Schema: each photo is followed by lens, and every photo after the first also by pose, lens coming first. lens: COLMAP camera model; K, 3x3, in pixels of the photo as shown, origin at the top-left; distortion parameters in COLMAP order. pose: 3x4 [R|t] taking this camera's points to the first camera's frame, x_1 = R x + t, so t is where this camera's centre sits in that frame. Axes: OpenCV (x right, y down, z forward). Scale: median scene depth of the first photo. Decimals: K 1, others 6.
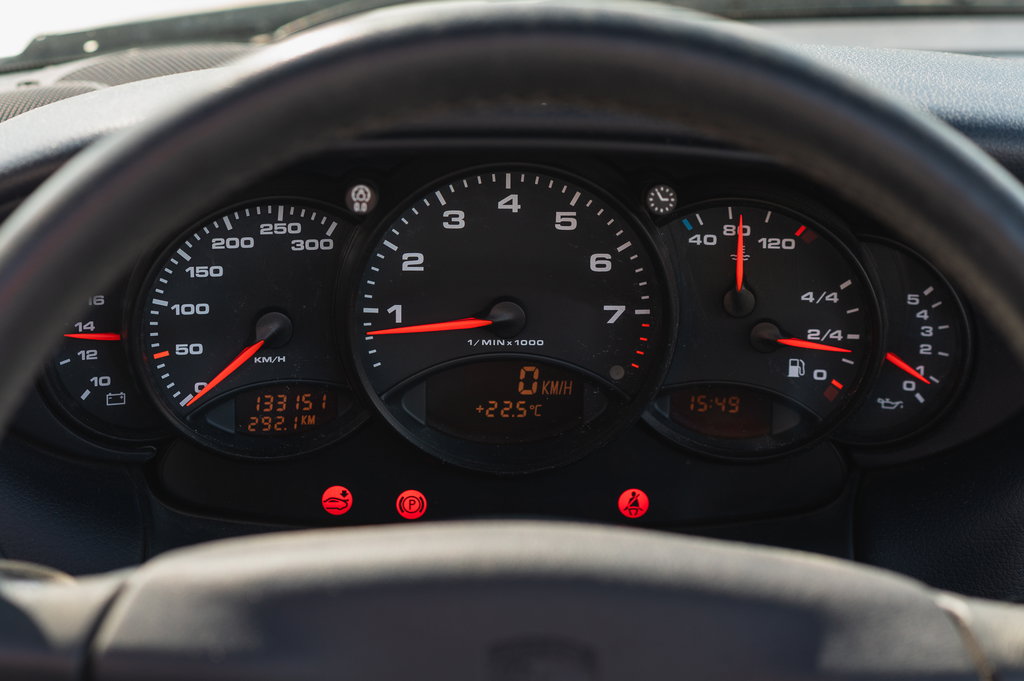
lens RADIAL K [[2524.5, 0, 511.9], [0, 2524.5, 340.9], [0, 0, 1]] dist [-0.527740, 0.000000]
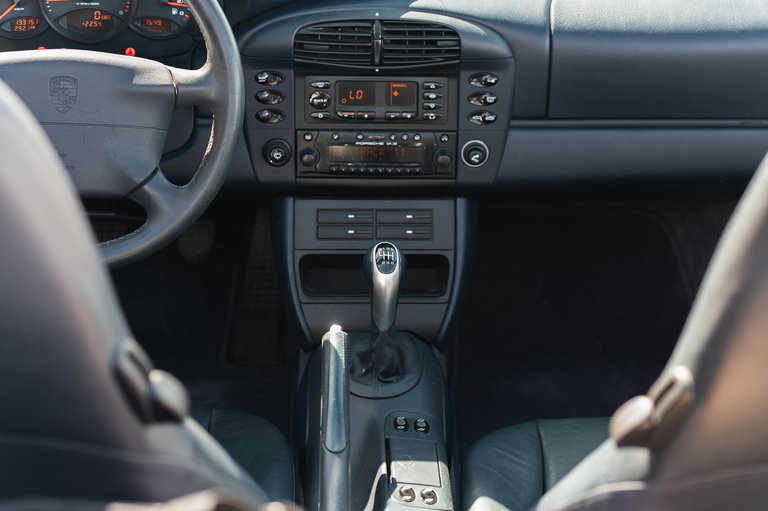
lens RADIAL K [[1893.4, 0, 383.6], [0, 1893.4, 255.6], [0, 0, 1]] dist [-0.527740, 0.000000]
pose [[0.999536, 0.019298, -0.023554, 0.454213], [-0.016393, 0.992896, 0.117854, 0.036784], [0.025661, -0.117413, 0.992752, -1.478327]]
